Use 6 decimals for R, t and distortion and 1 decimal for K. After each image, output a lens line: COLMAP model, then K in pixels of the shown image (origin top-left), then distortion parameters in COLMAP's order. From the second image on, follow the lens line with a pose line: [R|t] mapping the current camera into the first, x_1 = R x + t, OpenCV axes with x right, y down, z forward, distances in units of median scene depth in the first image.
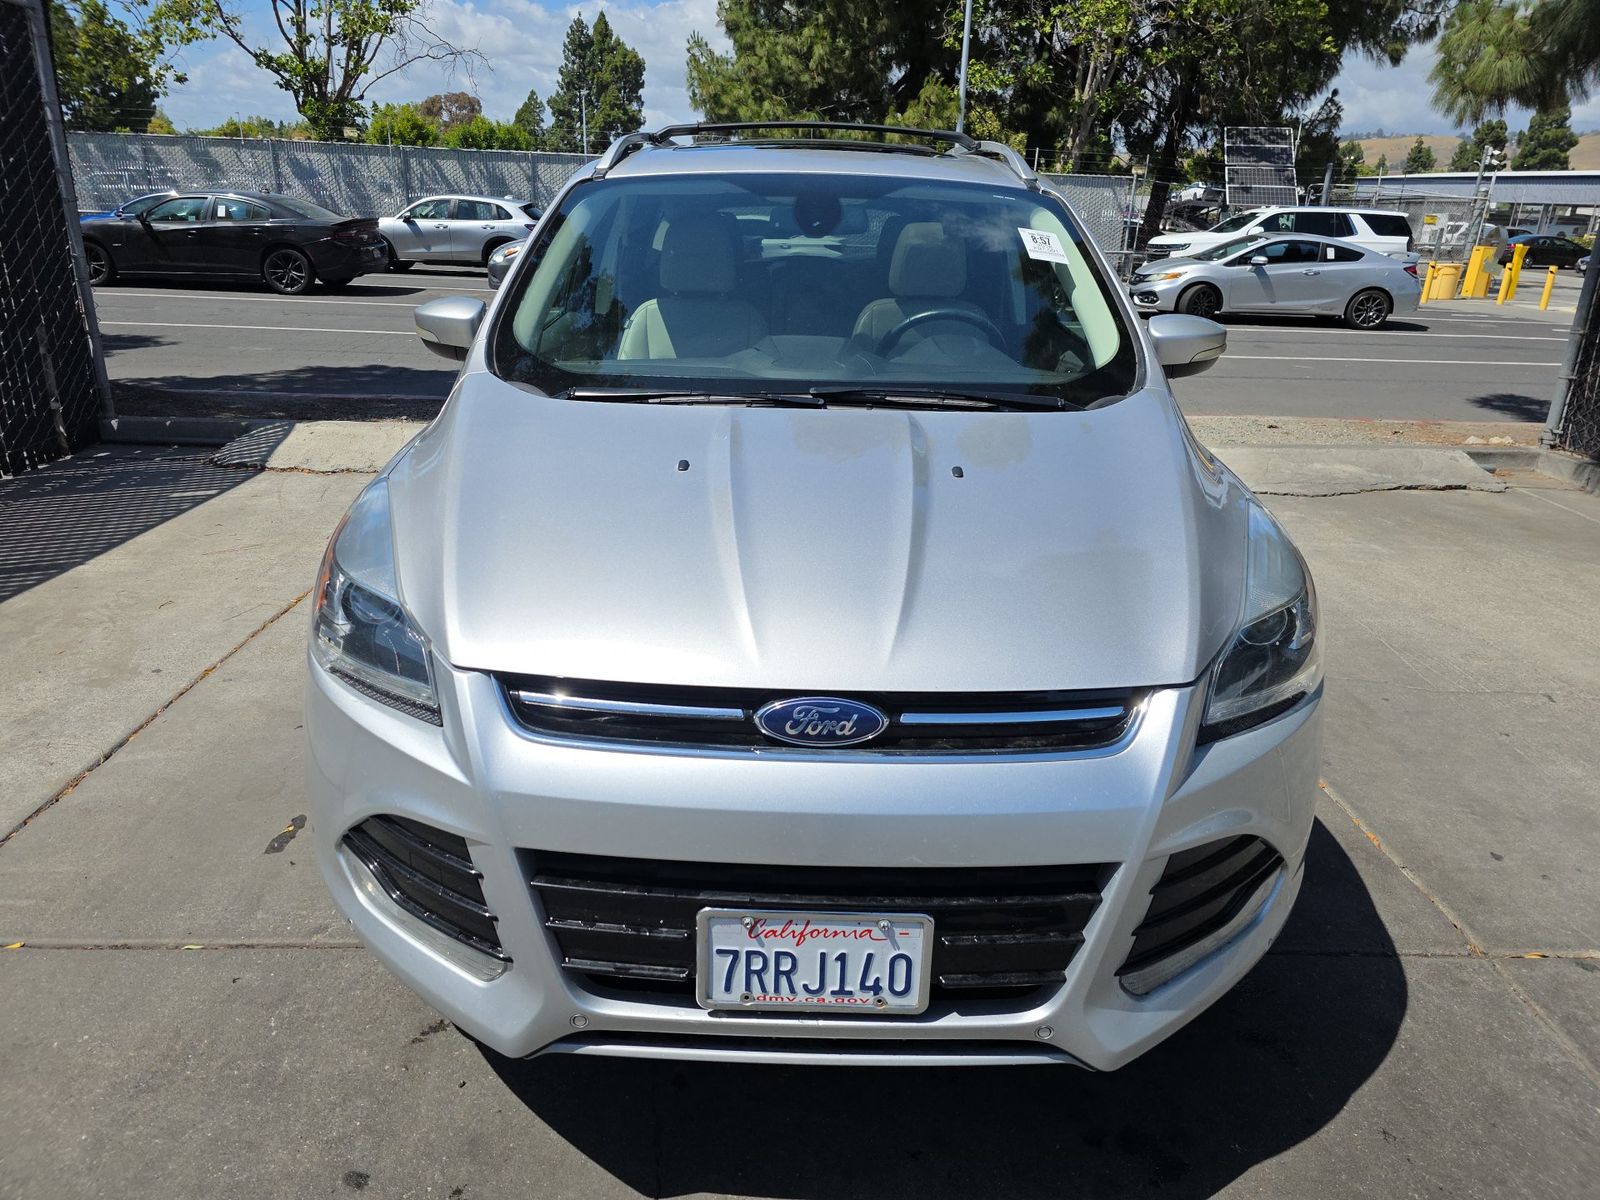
lens RADIAL K [[1111.8, 0, 800.0], [0, 1111.8, 600.0], [0, 0, 1]] dist [0.000489, -0.039774]
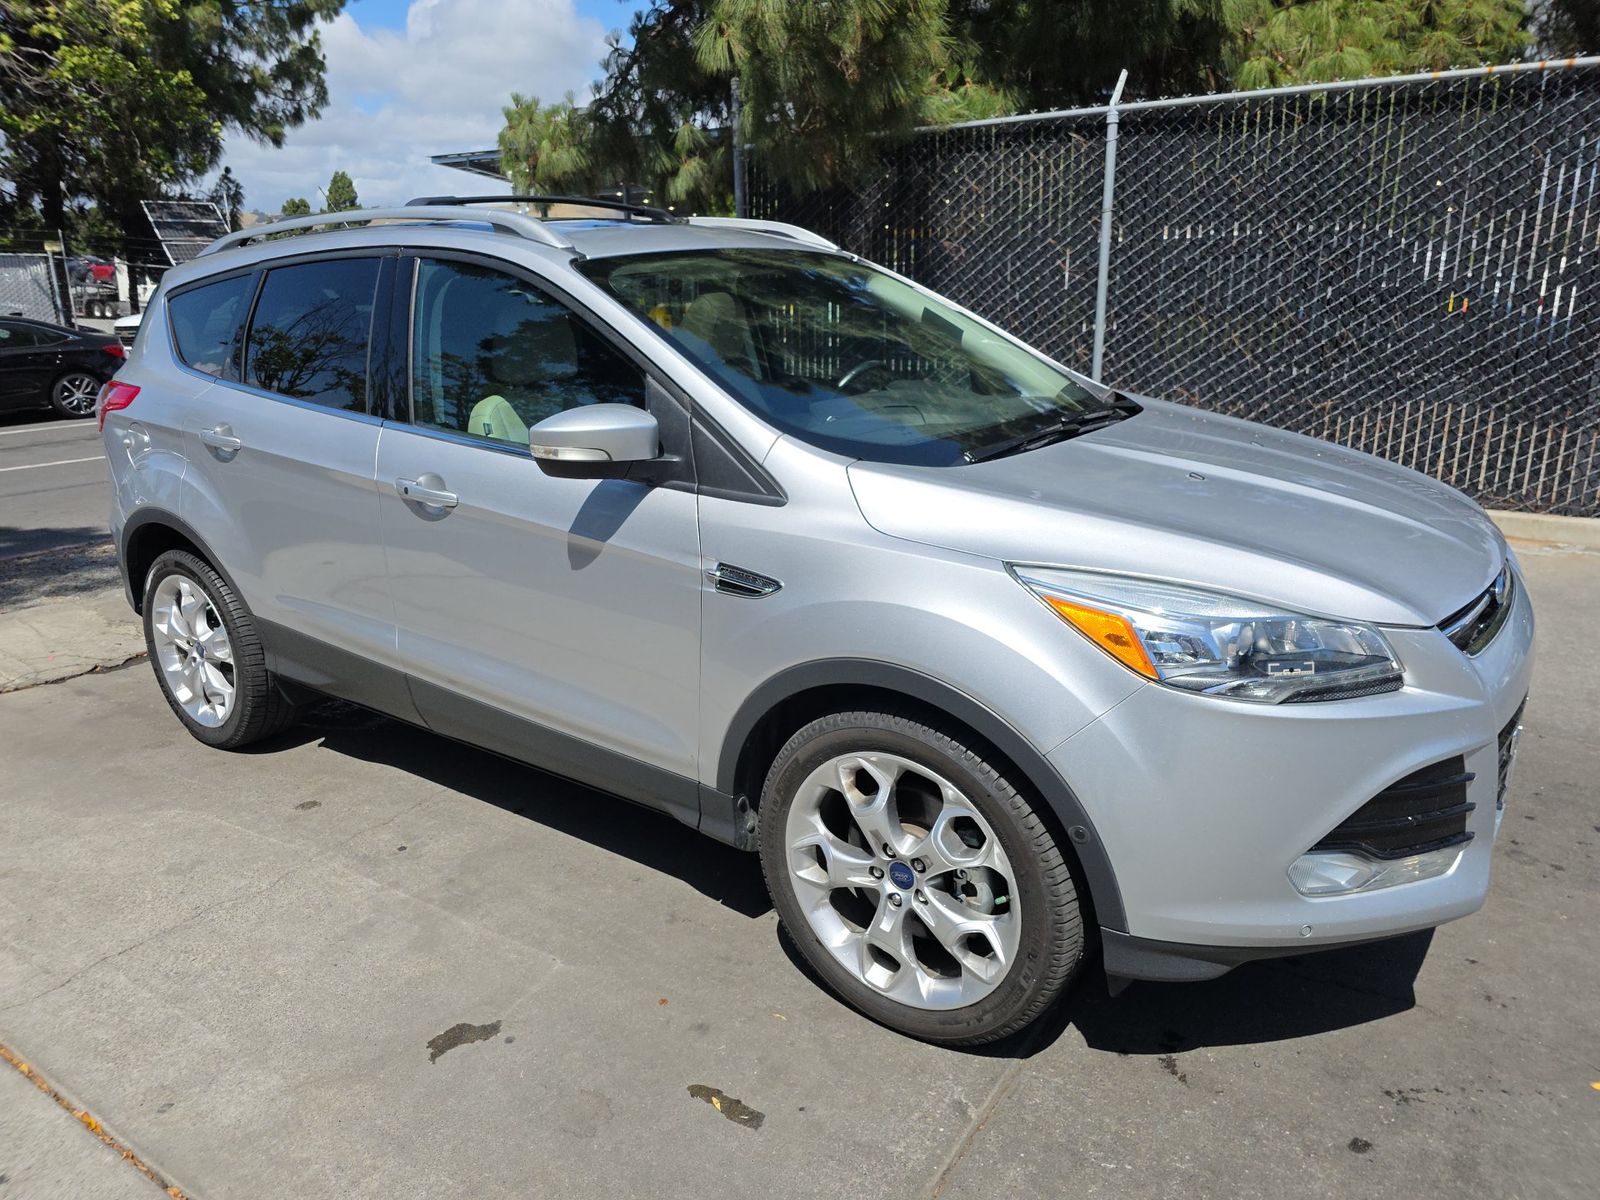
lens RADIAL K [[1111.8, 0, 800.0], [0, 1111.8, 600.0], [0, 0, 1]] dist [0.000489, -0.039774]
pose [[0.559529, -0.239108, 0.793571, -0.120456], [0.287284, 0.954074, 0.084911, -0.020479], [-0.777429, 0.180470, 0.602524, 0.055822]]
